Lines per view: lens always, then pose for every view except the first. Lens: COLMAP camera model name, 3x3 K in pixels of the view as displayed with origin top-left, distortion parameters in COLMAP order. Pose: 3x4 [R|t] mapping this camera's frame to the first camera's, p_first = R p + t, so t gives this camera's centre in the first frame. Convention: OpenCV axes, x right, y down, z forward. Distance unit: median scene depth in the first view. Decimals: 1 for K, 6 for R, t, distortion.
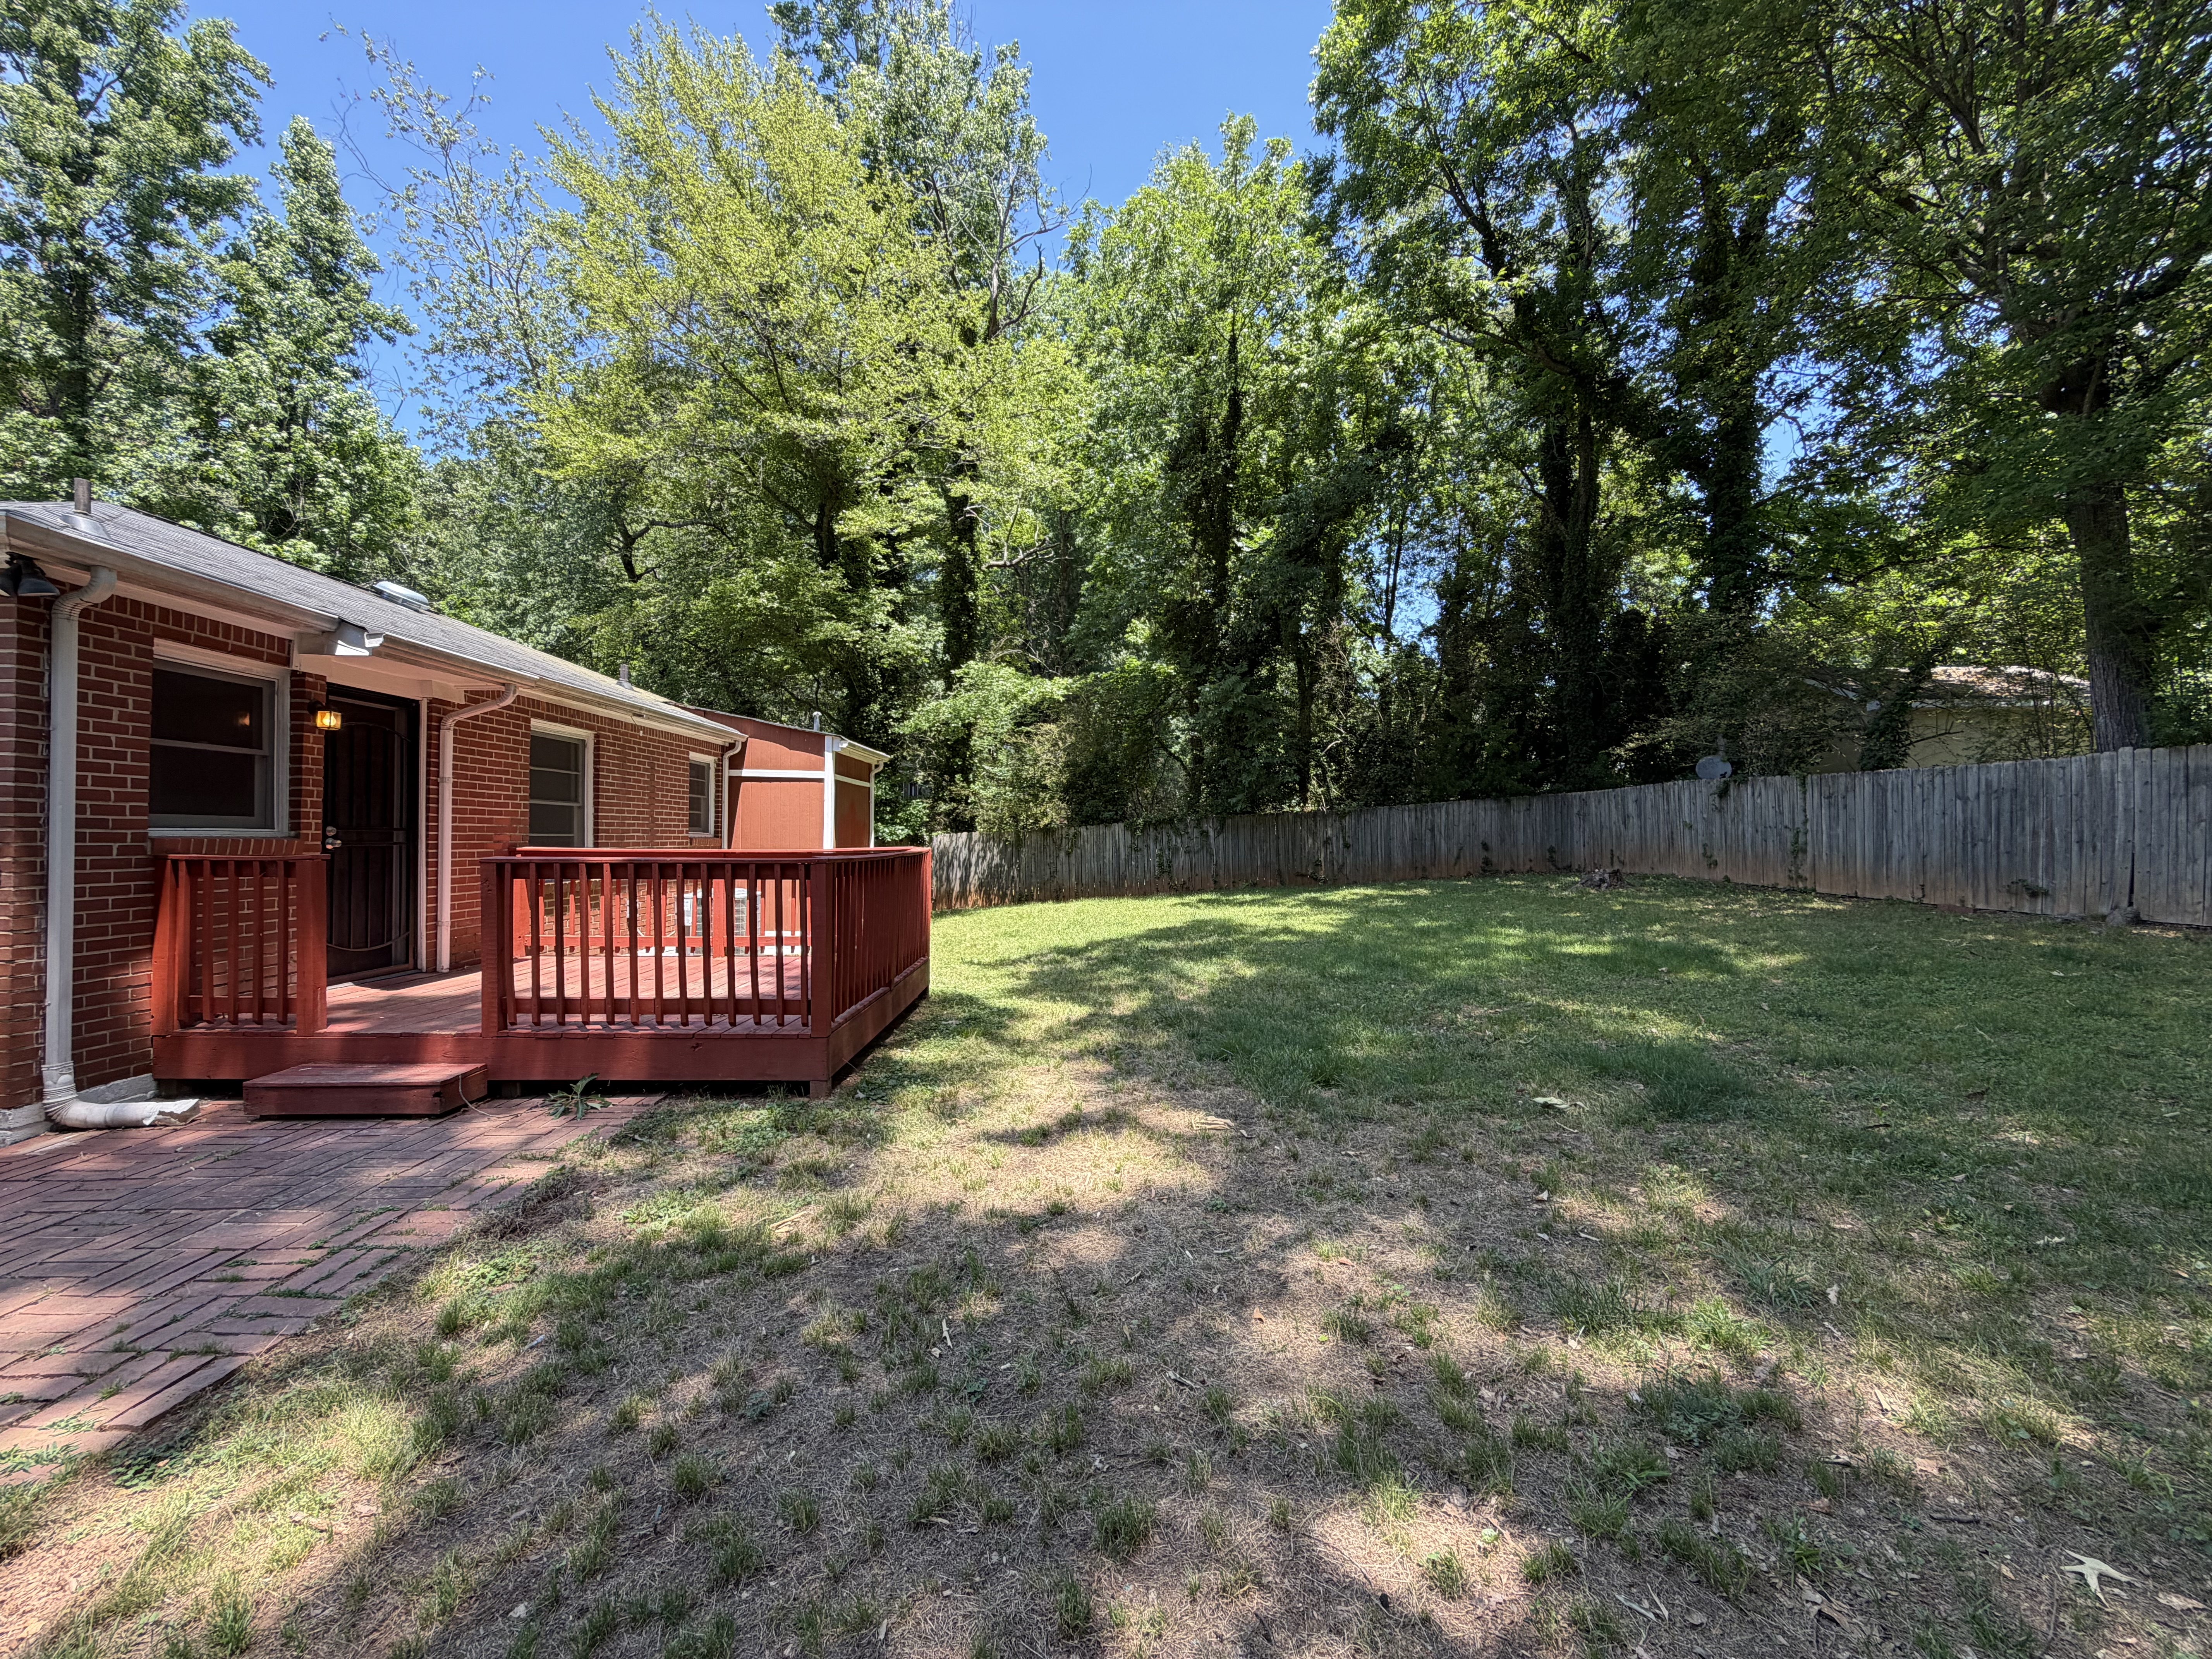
lens RADIAL K [[885.8, 0, 1107.4], [0, 885.8, 827.9], [0, 0, 1]] dist [-0.000017, 0.000172]
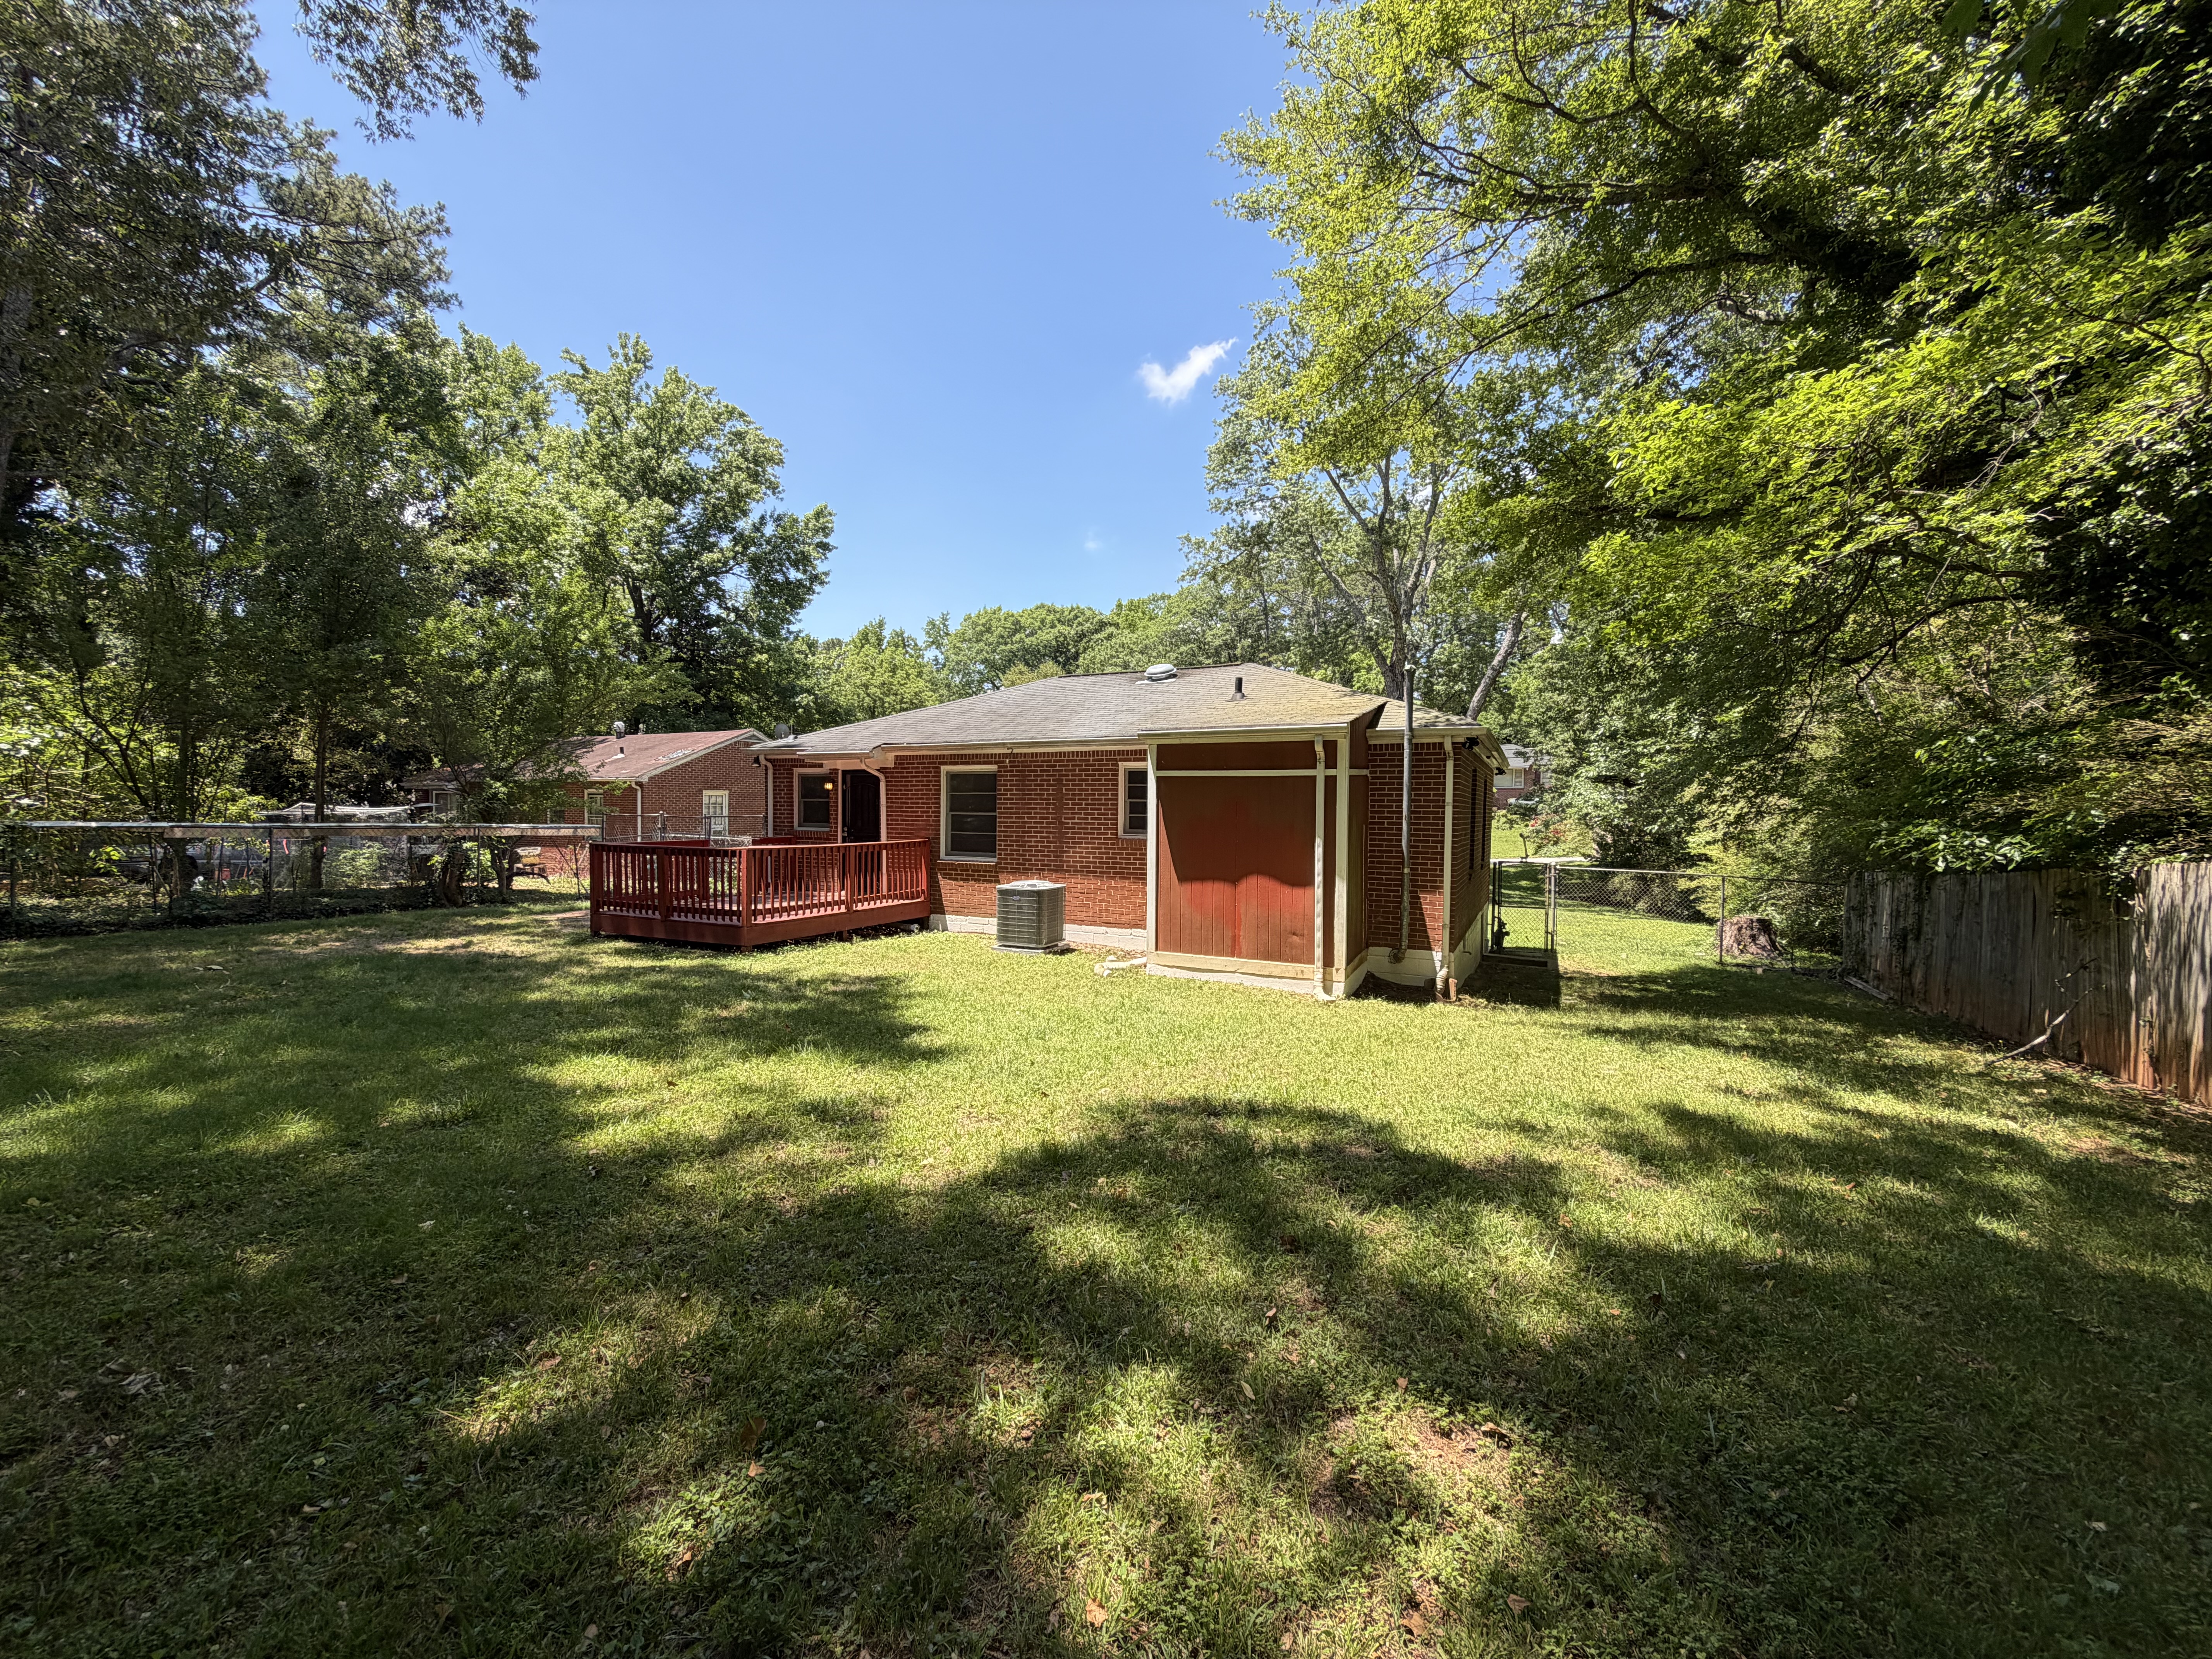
lens RADIAL K [[885.8, 0, 1105.5], [0, 885.8, 832.8], [0, 0, 1]] dist [-0.000017, 0.000172]
pose [[-0.486533, 0.019202, -0.873451, 0.494063], [-0.002083, 0.999730, 0.023138, -0.019138], [0.873660, 0.013077, -0.486361, 1.383763]]
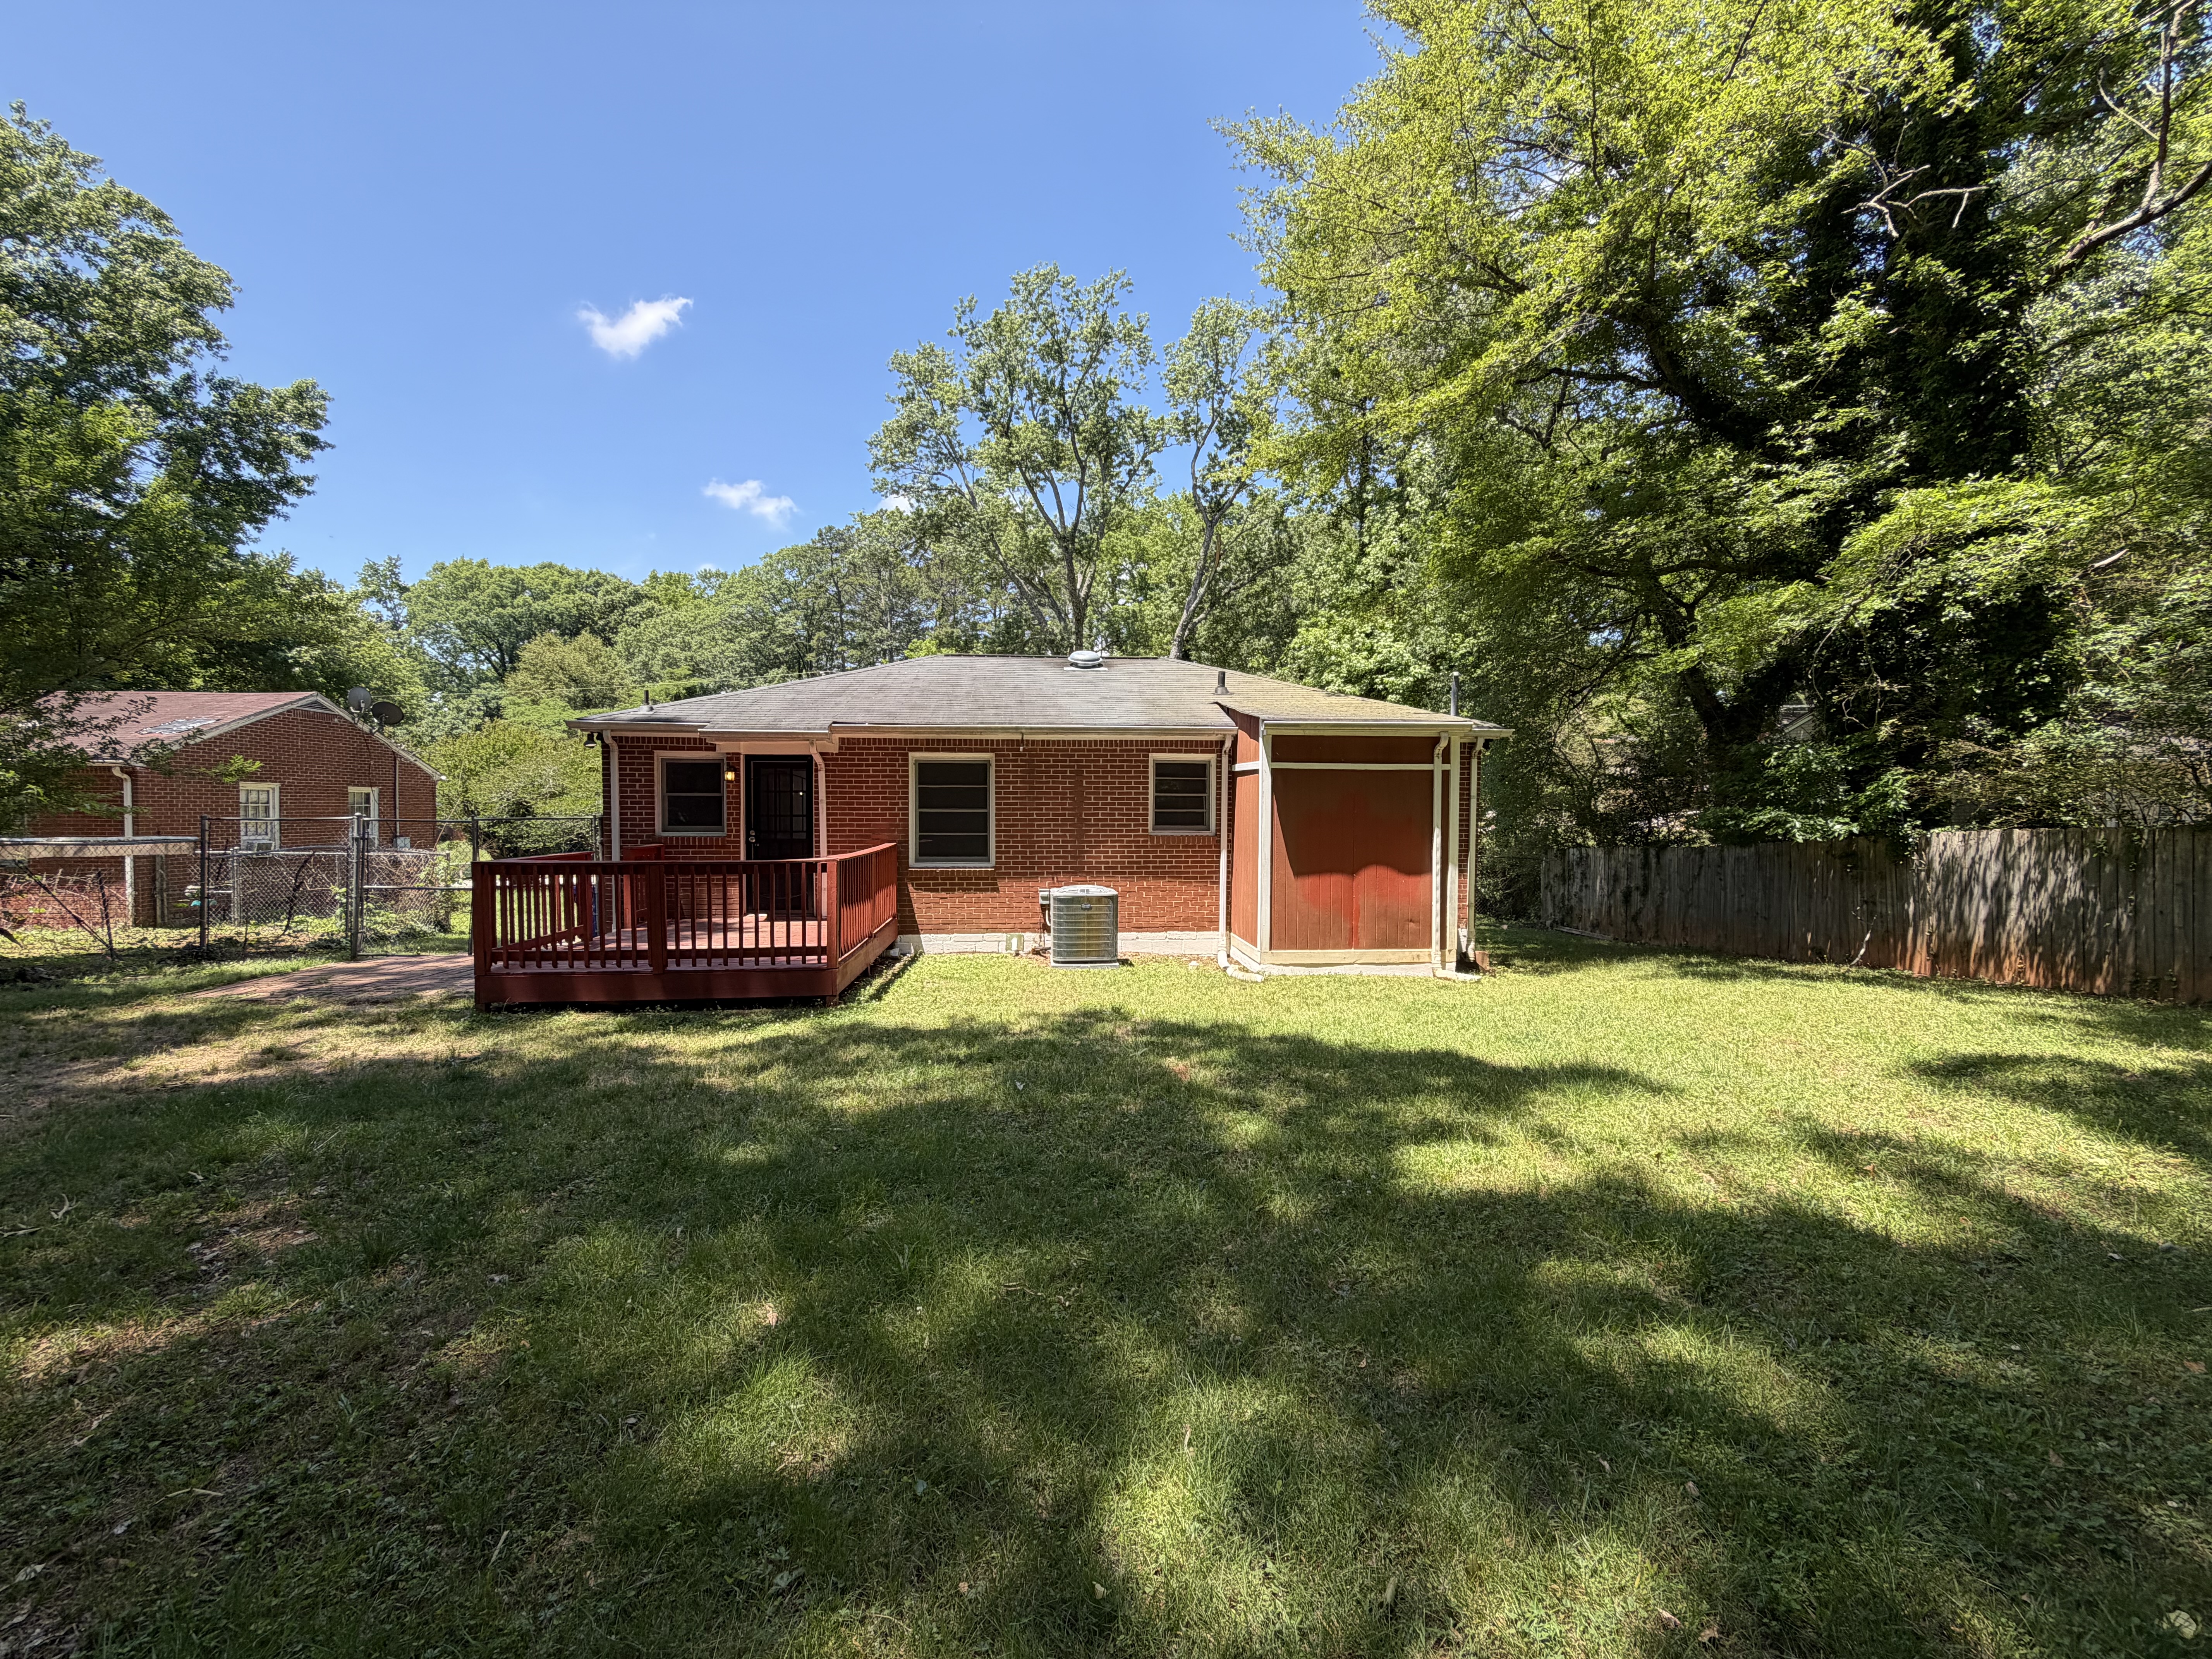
lens RADIAL K [[885.8, 0, 1099.0], [0, 885.8, 823.8], [0, 0, 1]] dist [-0.000017, 0.000172]
pose [[0.045238, 0.012661, -0.998896, 0.537220], [0.007257, 0.999889, 0.013002, -0.014099], [0.998950, -0.007837, 0.045141, 0.793145]]
